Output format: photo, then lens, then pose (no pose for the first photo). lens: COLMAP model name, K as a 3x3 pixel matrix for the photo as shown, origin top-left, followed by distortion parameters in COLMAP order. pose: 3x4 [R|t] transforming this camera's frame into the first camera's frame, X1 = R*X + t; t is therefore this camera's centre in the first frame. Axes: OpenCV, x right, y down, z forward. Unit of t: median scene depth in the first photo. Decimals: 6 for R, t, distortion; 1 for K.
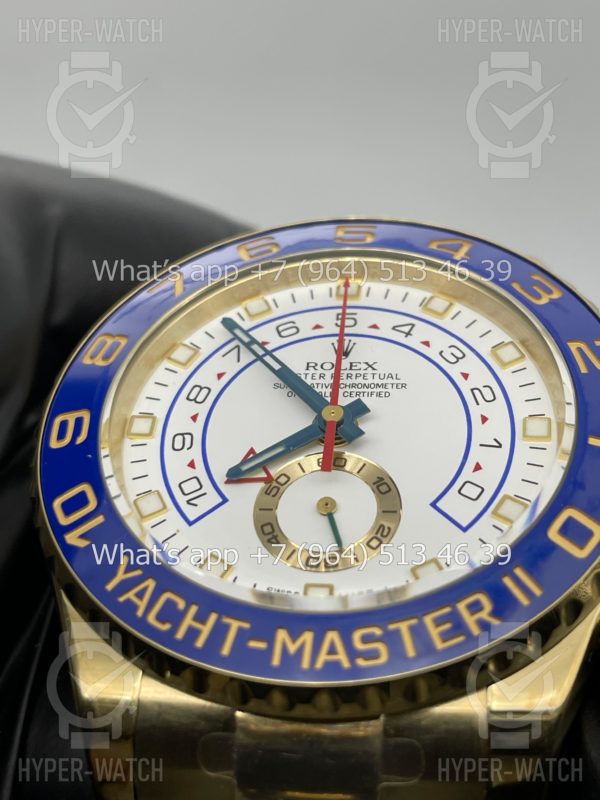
lens RADIAL K [[1279.6, 0, 300.0], [0, 1279.6, 400.0], [0, 0, 1]] dist [0.095776, -0.013586]
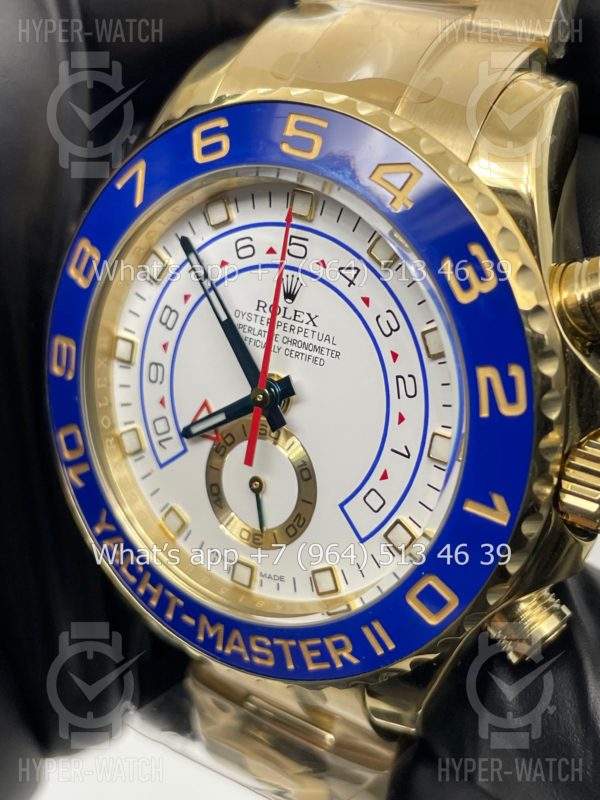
lens RADIAL K [[1250.6, 0, 300.0], [0, 1250.6, 400.0], [0, 0, 1]] dist [0.101585, 0.002292]
pose [[0.894779, 0.154047, -0.419094, 0.468709], [0.231434, 0.642674, 0.730348, -0.704262], [0.381849, -0.750493, 0.539400, 0.459883]]
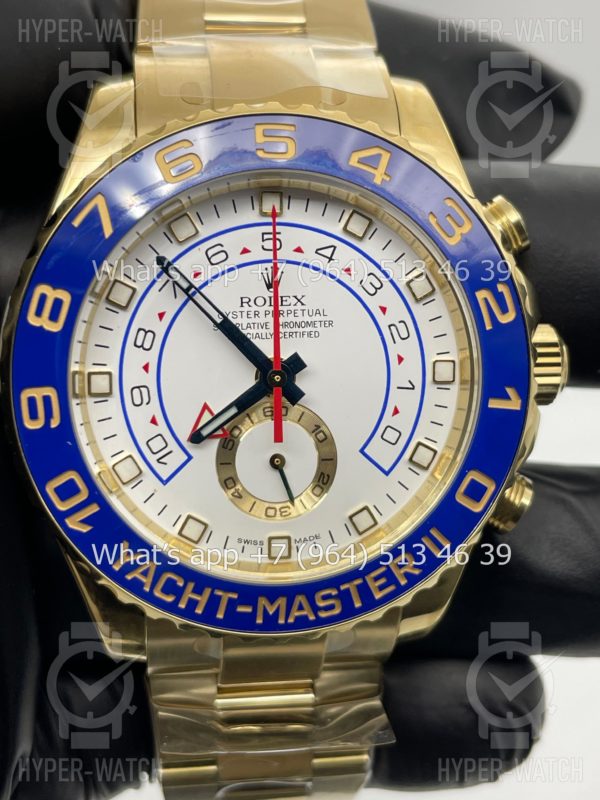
lens RADIAL K [[1226.2, 0, 303.8], [0, 1226.2, 385.0], [0, 0, 1]] dist [0.109180, -0.112963]
pose [[0.965225, -0.137372, 0.222418, -0.193003], [-0.066347, 0.694221, 0.716697, -0.760631], [-0.252862, -0.706531, 0.660965, 0.259888]]
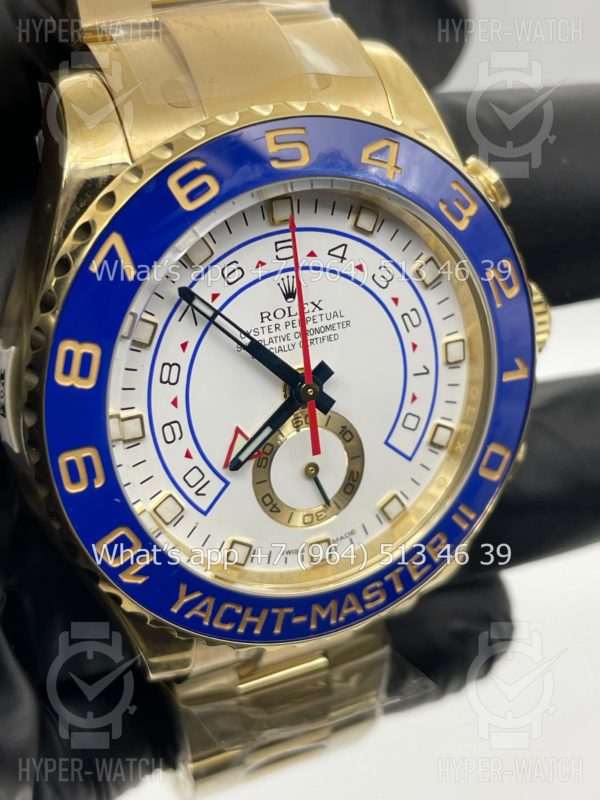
lens RADIAL K [[1250.6, 0, 300.0], [0, 1250.6, 400.0], [0, 0, 1]] dist [0.101585, 0.002292]
pose [[0.840526, -0.328912, 0.430502, -0.442796], [-0.190903, 0.563844, 0.803514, -0.840398], [-0.507022, -0.757559, 0.411136, 0.544174]]
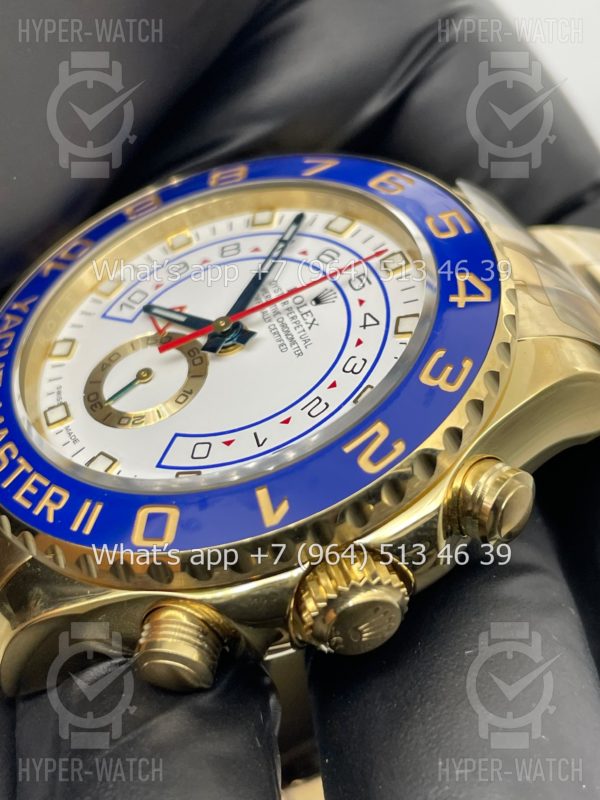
lens RADIAL K [[1225.8, 0, 300.0], [0, 1225.8, 400.0], [0, 0, 1]] dist [0.123369, 0.008527]
pose [[0.441658, 0.644791, -0.623845, 0.729424], [-0.511883, 0.752156, 0.415016, -0.397720], [0.736827, 0.136041, 0.662253, 0.364807]]
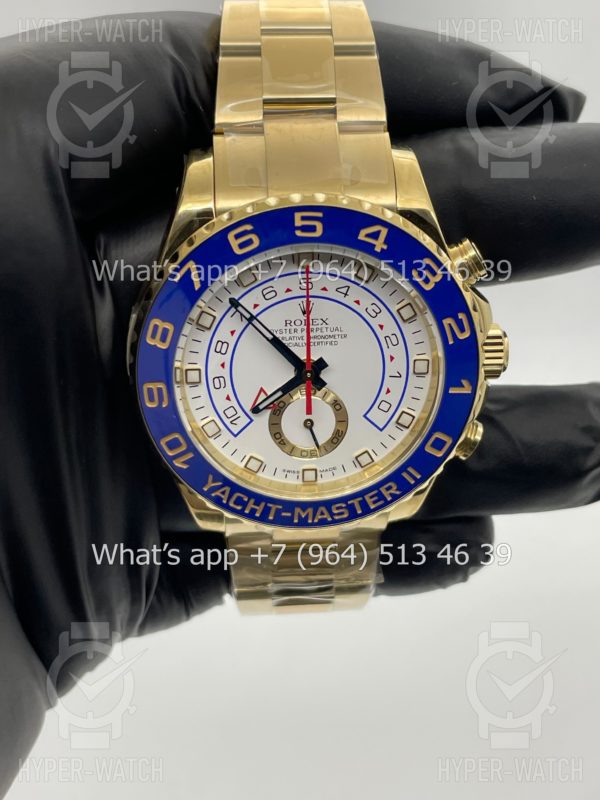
lens RADIAL K [[1225.8, 0, 300.0], [0, 1225.8, 400.0], [0, 0, 1]] dist [0.123369, 0.008527]
pose [[0.978820, -0.166818, 0.118675, -0.185952], [-0.027272, 0.468265, 0.883167, -1.421073], [-0.202900, -0.867698, 0.453798, 0.212968]]
